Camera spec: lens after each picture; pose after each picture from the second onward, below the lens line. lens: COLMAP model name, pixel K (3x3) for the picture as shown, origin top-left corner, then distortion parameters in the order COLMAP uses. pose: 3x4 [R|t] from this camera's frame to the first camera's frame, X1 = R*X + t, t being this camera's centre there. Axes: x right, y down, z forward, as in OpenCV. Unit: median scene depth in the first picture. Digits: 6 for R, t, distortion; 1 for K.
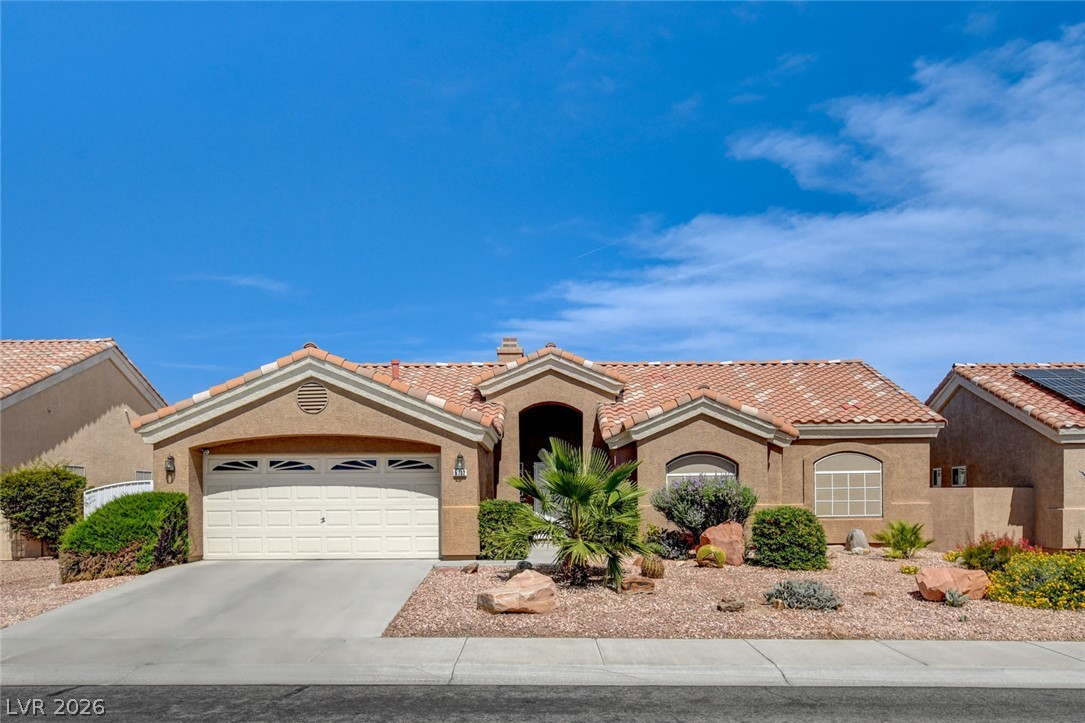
lens RADIAL K [[885.7, 0, 541.2], [0, 885.7, 505.2], [0, 0, 1]] dist [0.002065, 0.000550]
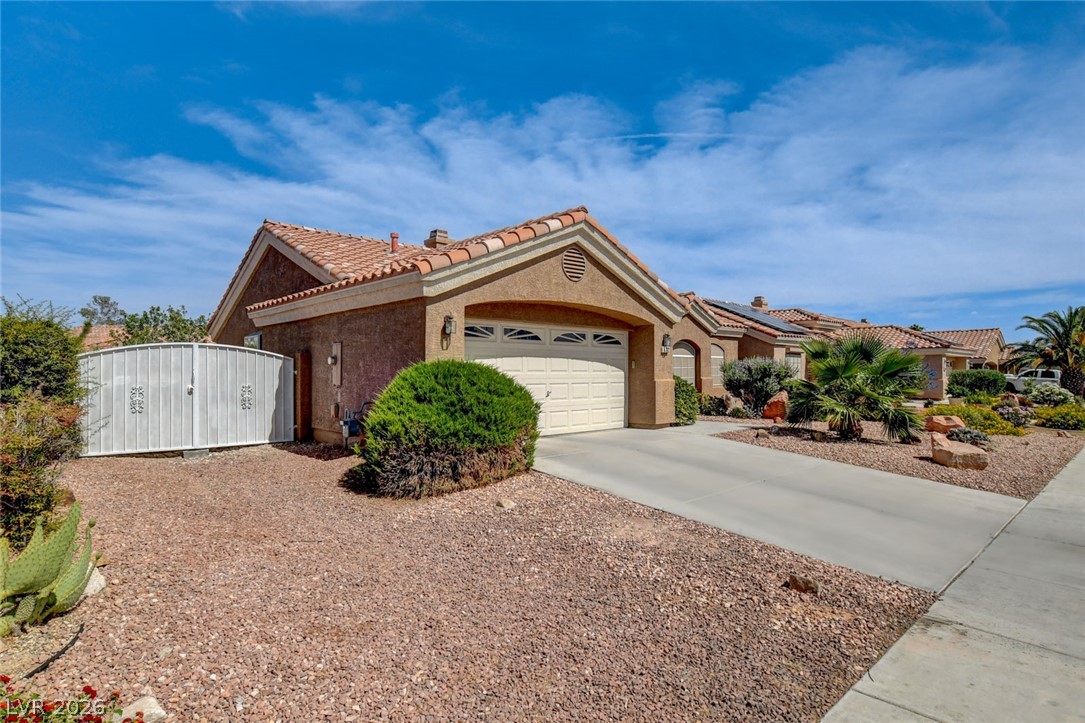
lens RADIAL K [[582.0, 0, 540.1], [0, 582.0, 377.8], [0, 0, 1]] dist [-0.025934, 0.000013]
pose [[0.722019, 0.001237, 0.691872, -0.660055], [-0.003955, 0.999989, 0.002339, -0.001923], [-0.691862, -0.004426, 0.722016, 0.535395]]
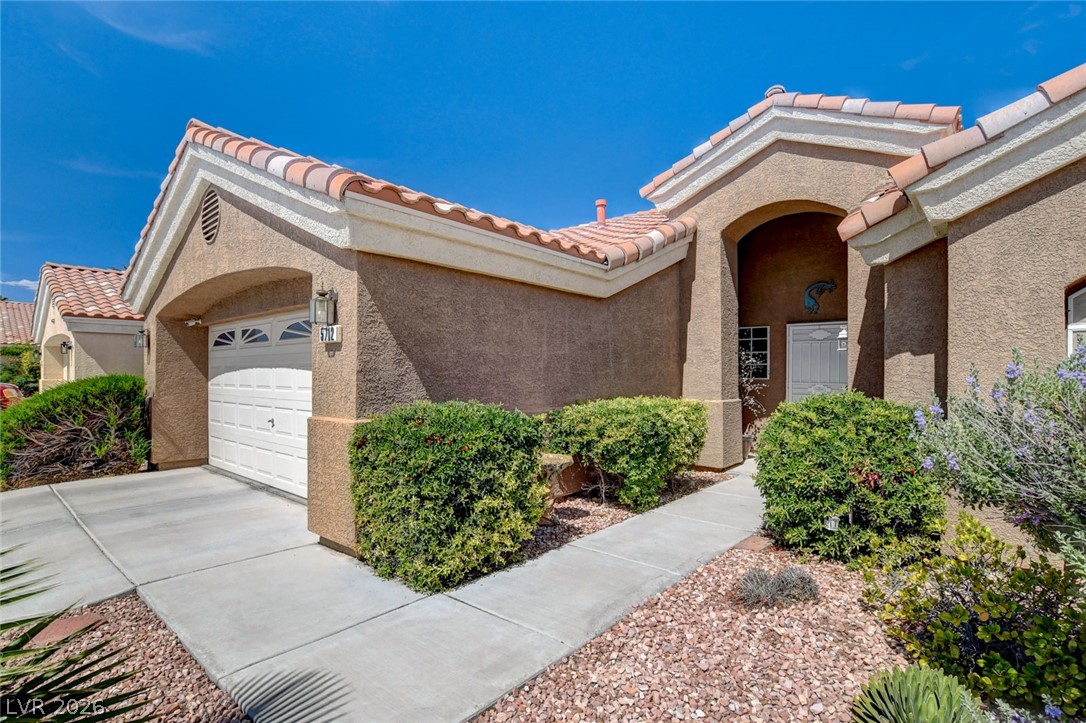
lens RADIAL K [[525.9, 0, 552.2], [0, 525.9, 378.2], [0, 0, 1]] dist [-0.030935, 0.000505]
pose [[0.770835, 0.012301, -0.636916, 0.125968], [-0.007361, 0.999919, 0.010404, -0.018492], [0.636992, -0.003331, 0.770863, 0.815866]]
